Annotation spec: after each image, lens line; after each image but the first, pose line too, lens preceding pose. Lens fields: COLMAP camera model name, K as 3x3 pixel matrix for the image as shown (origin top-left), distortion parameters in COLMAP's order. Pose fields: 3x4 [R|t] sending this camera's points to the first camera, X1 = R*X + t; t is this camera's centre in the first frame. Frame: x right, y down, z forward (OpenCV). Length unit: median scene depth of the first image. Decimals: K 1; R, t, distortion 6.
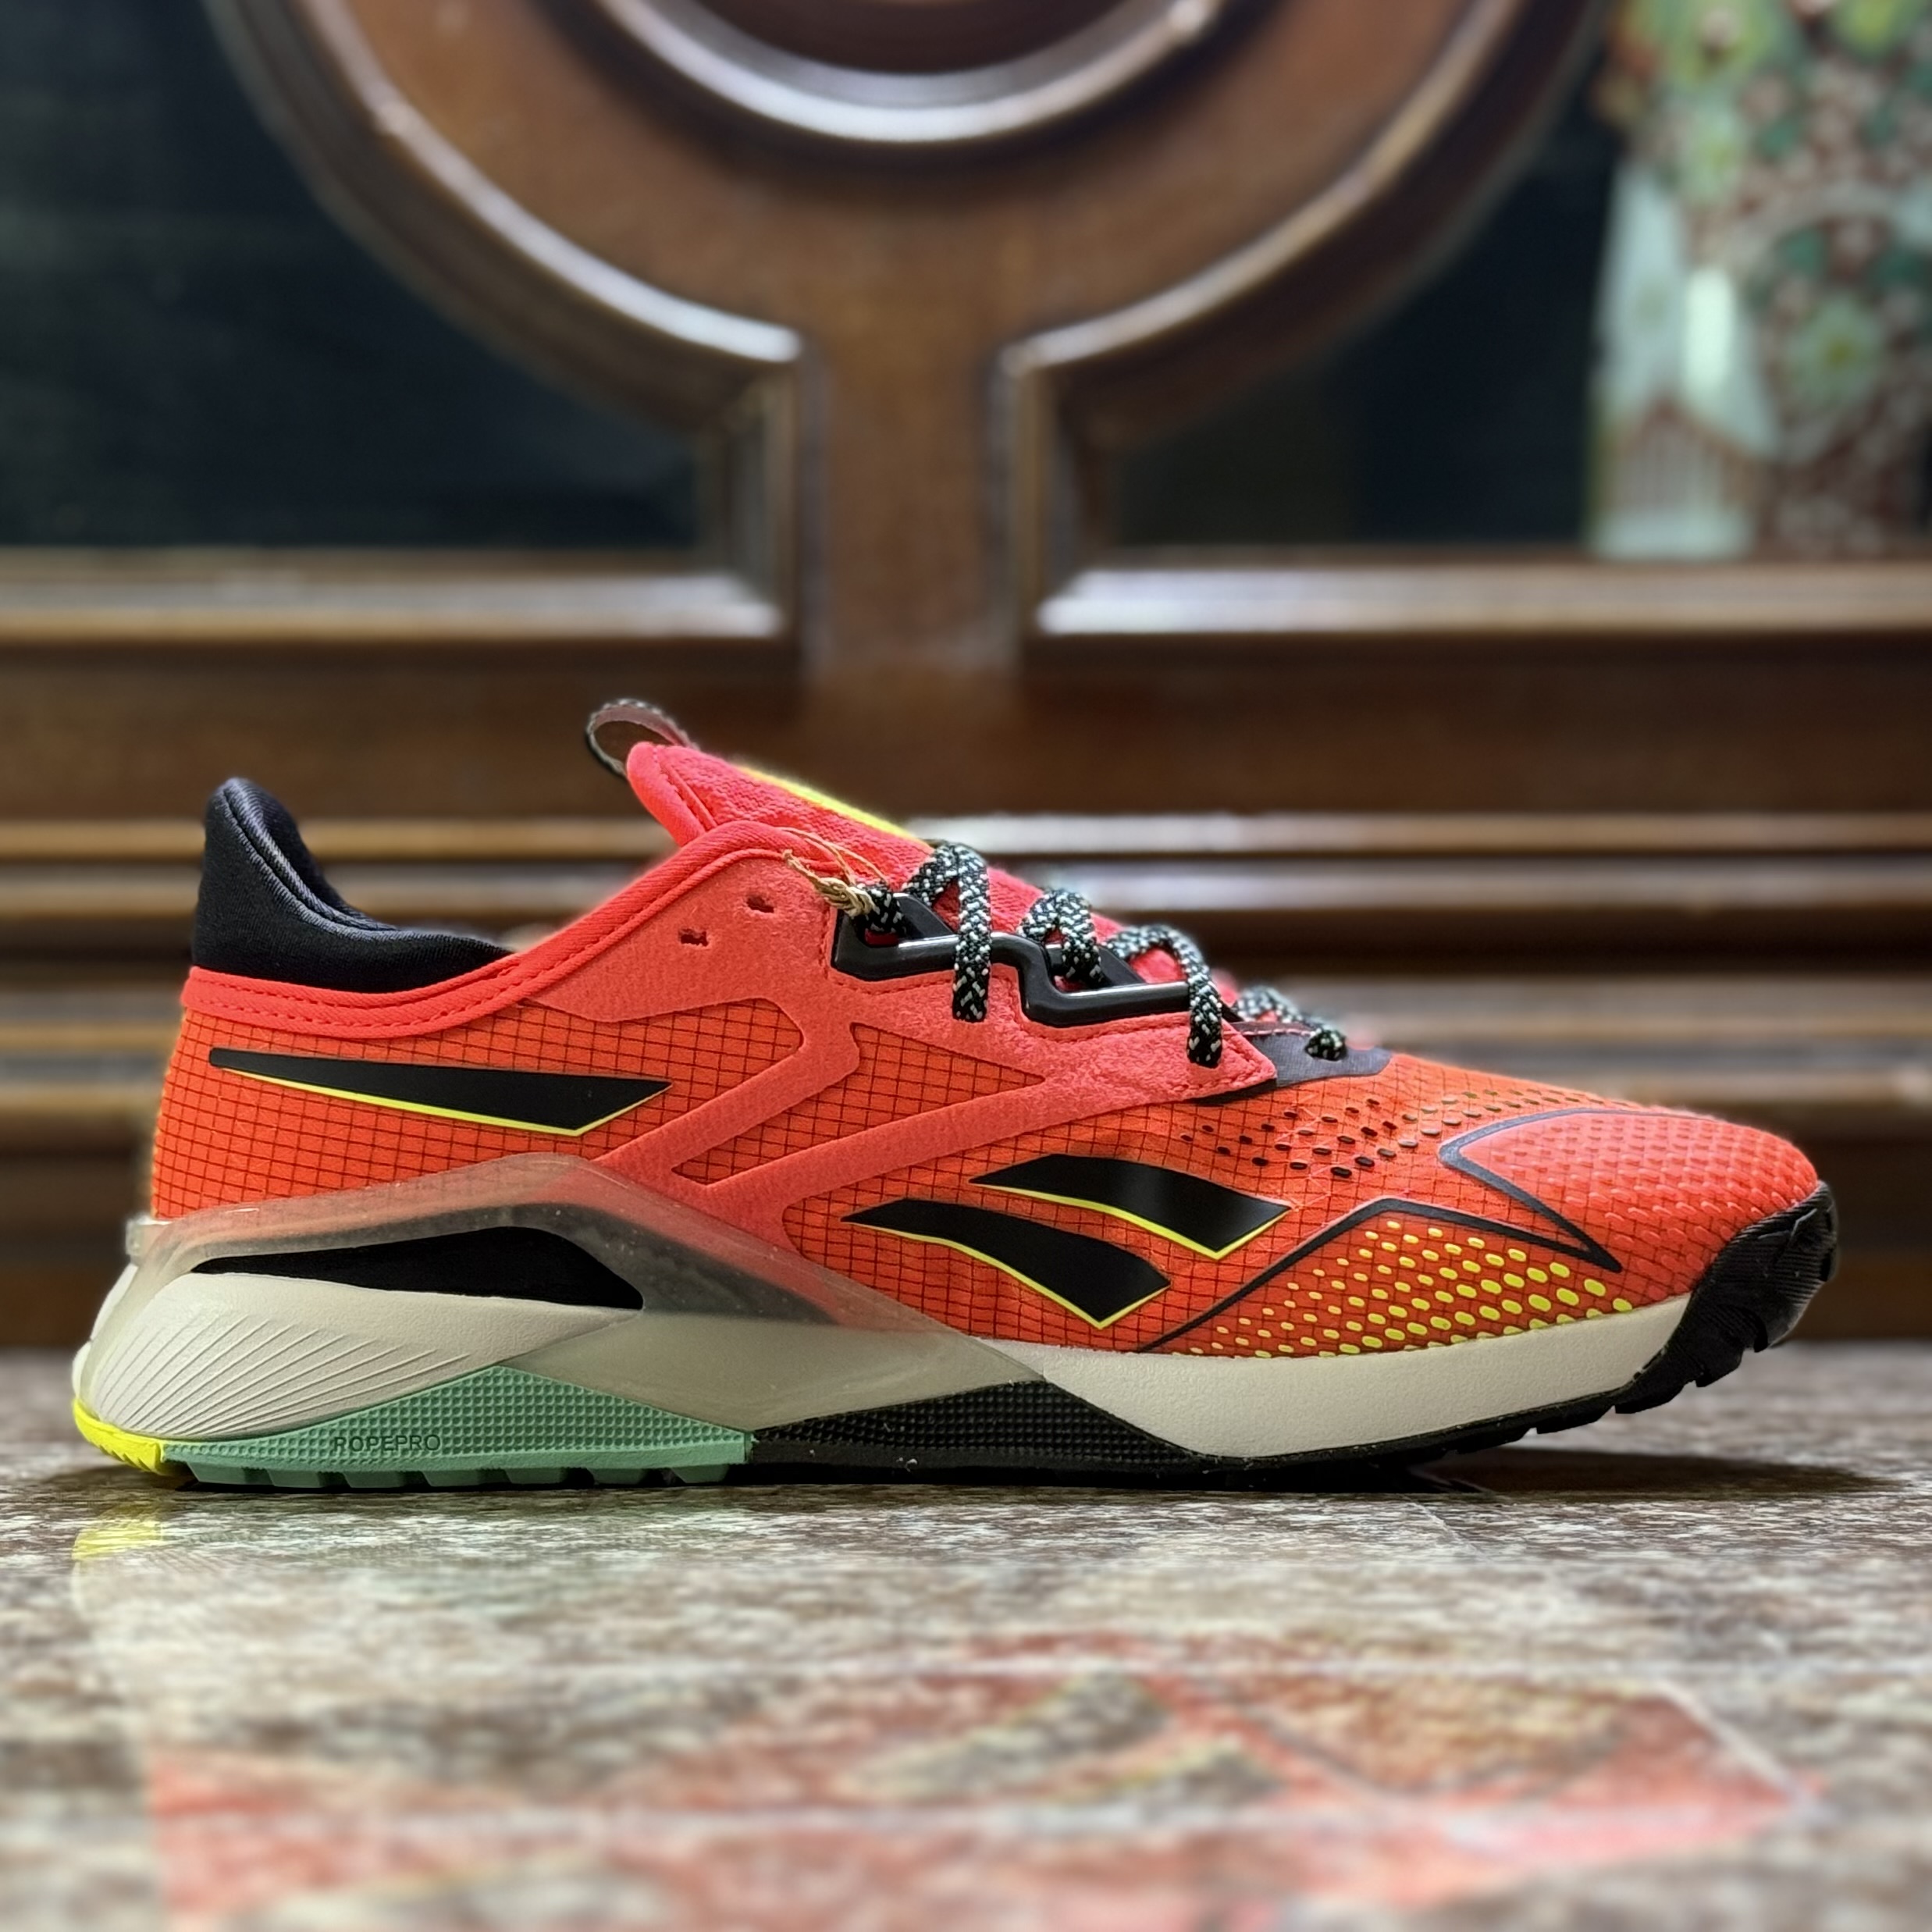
lens RADIAL K [[4752.8, 0, 965.3], [0, 4752.8, 1124.0], [0, 0, 1]] dist [0.089890, 0.219742]
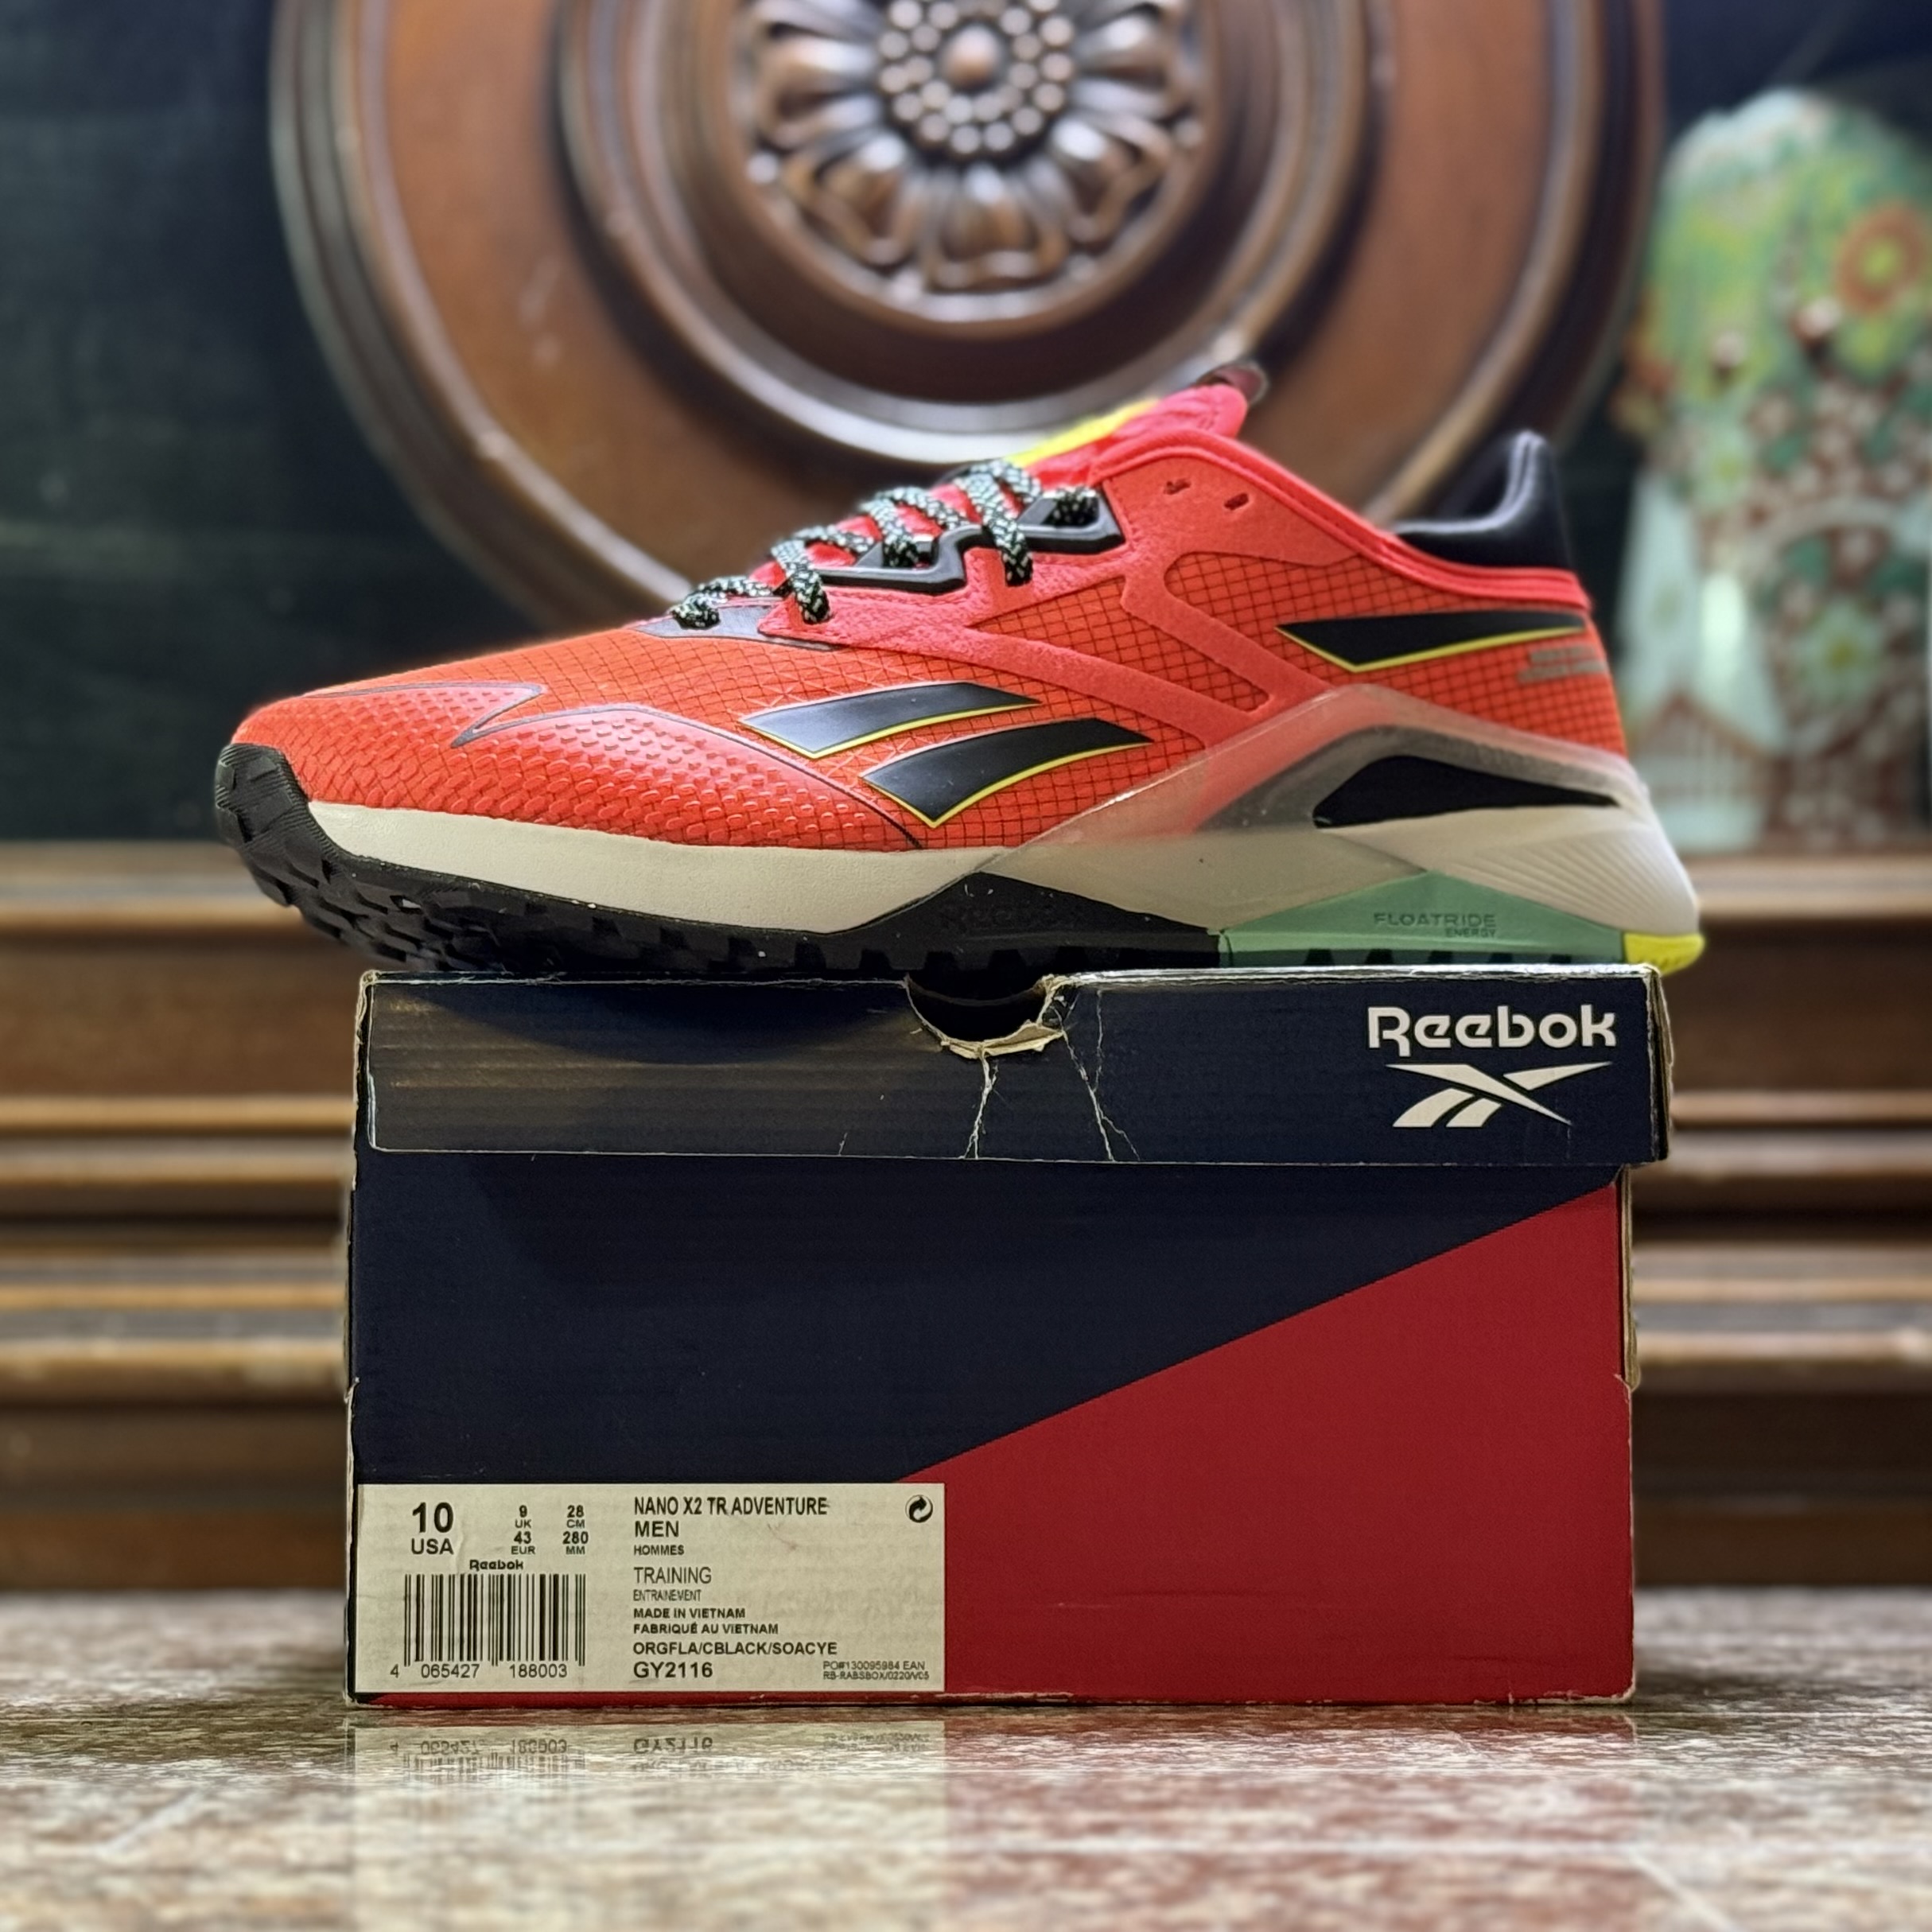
lens RADIAL K [[4752.8, 0, 965.3], [0, 4752.8, 1124.0], [0, 0, 1]] dist [0.089890, 0.219742]
pose [[0.999960, 0.000992, -0.008888, -0.006741], [-0.001468, 0.998556, -0.053694, 0.000332], [0.008822, 0.053705, 0.998518, -0.141688]]
